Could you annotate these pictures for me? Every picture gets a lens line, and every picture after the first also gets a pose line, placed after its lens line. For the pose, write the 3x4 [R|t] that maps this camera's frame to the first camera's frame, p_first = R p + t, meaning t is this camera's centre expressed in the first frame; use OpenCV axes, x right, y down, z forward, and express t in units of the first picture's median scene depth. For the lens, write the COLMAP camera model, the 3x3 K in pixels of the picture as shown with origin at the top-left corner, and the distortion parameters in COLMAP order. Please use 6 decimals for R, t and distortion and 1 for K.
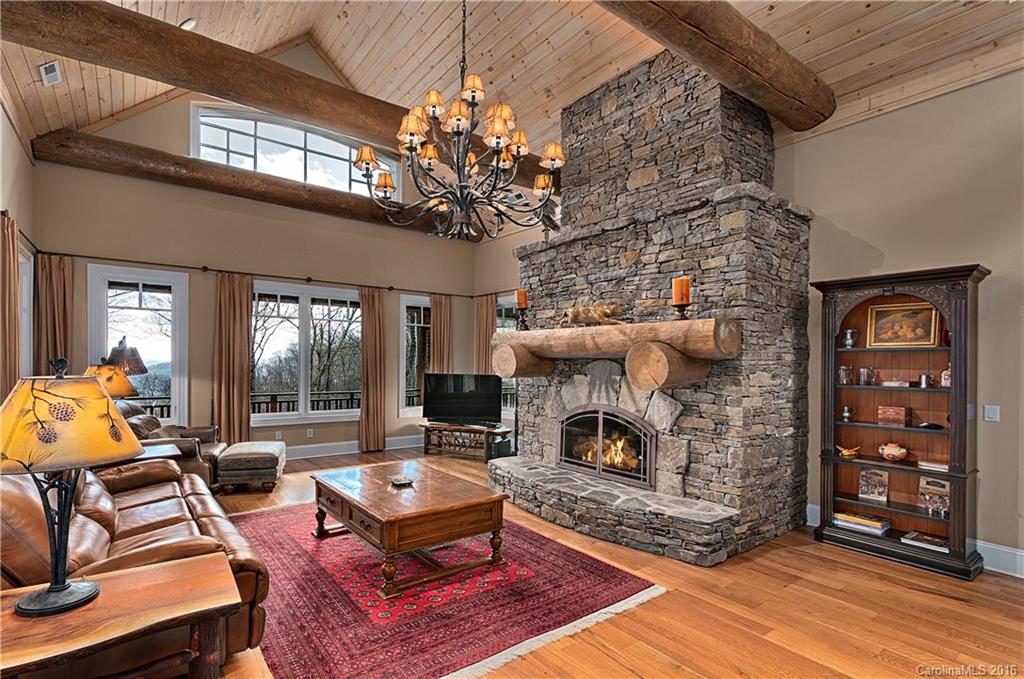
lens RADIAL K [[469.2, 0, 465.5], [0, 469.2, 362.9], [0, 0, 1]] dist [0.002850, 0.001136]
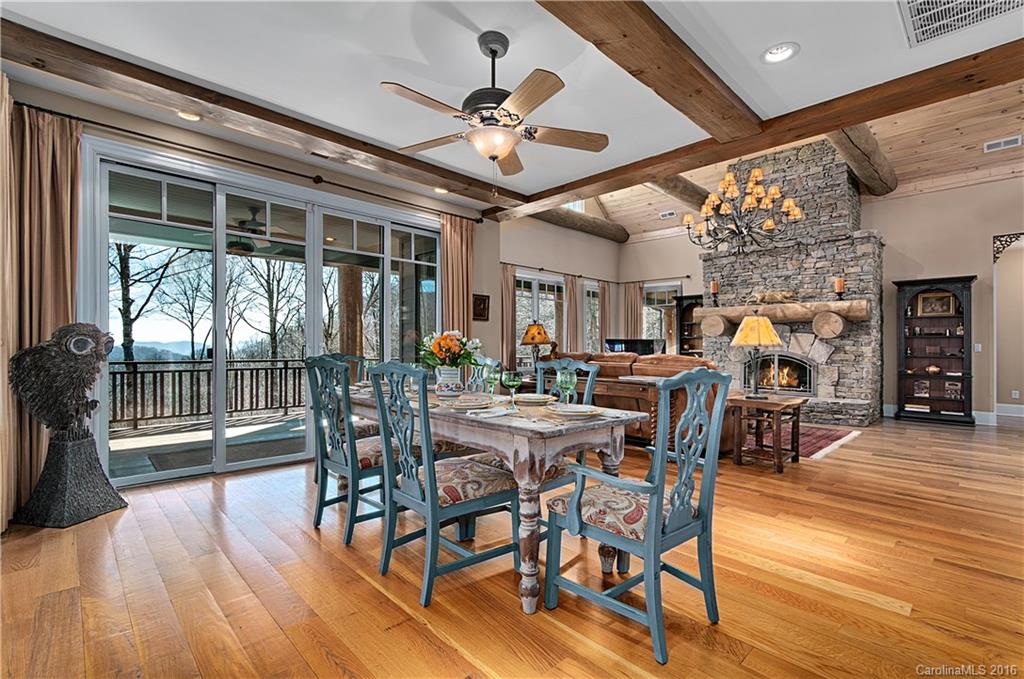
lens RADIAL K [[469.2, 0, 513.1], [0, 469.2, 346.4], [0, 0, 1]] dist [0.002850, 0.001136]
pose [[0.981974, -0.006465, 0.188904, -1.125983], [0.006638, 0.999978, -0.000283, 0.079594], [-0.188898, 0.001532, 0.981996, -0.562367]]
